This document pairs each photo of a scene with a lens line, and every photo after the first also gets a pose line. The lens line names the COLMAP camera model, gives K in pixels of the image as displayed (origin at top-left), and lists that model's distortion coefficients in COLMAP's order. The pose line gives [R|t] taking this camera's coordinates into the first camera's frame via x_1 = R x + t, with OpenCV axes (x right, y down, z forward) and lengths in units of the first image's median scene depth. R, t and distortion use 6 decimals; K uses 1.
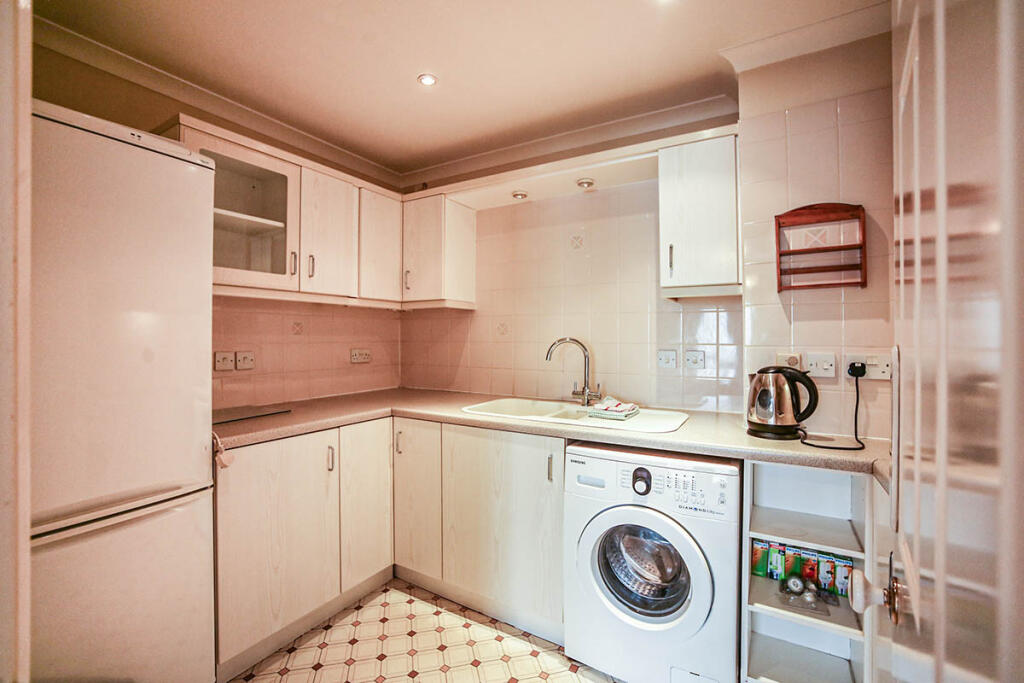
lens RADIAL K [[437.9, 0, 512.0], [0, 437.9, 341.5], [0, 0, 1]] dist [-0.001282, -0.000116]
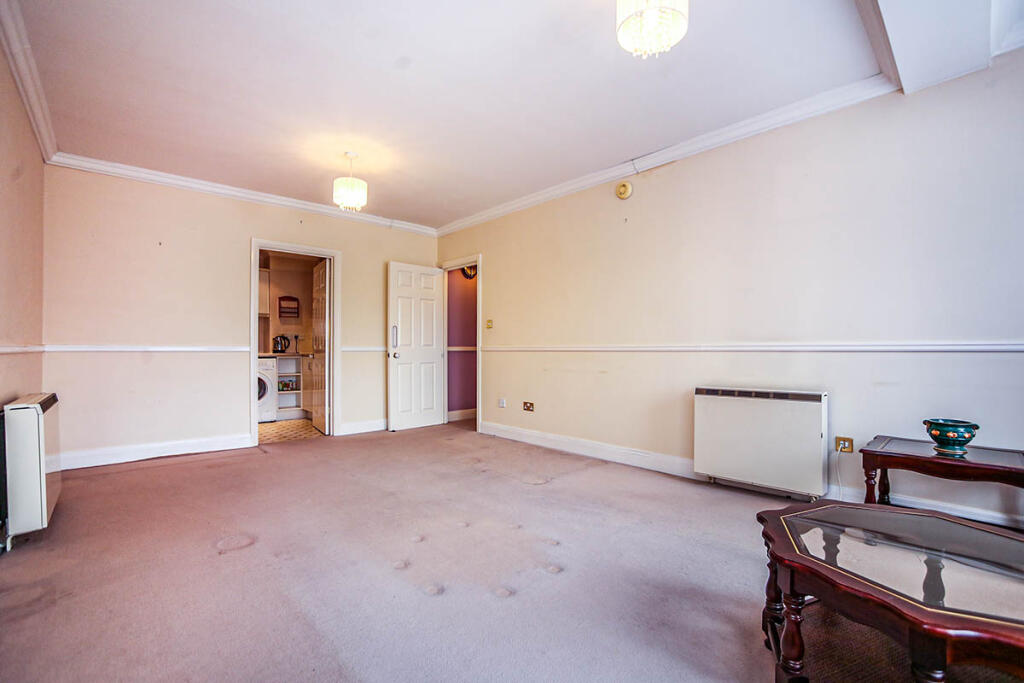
lens RADIAL K [[437.9, 0, 512.0], [0, 437.9, 341.5], [0, 0, 1]] dist [-0.001282, -0.000116]
pose [[0.295726, 0.010833, 0.955211, -2.628200], [-0.000056, 0.999936, -0.011323, 0.154767], [-0.955273, 0.003295, 0.295708, -2.235027]]
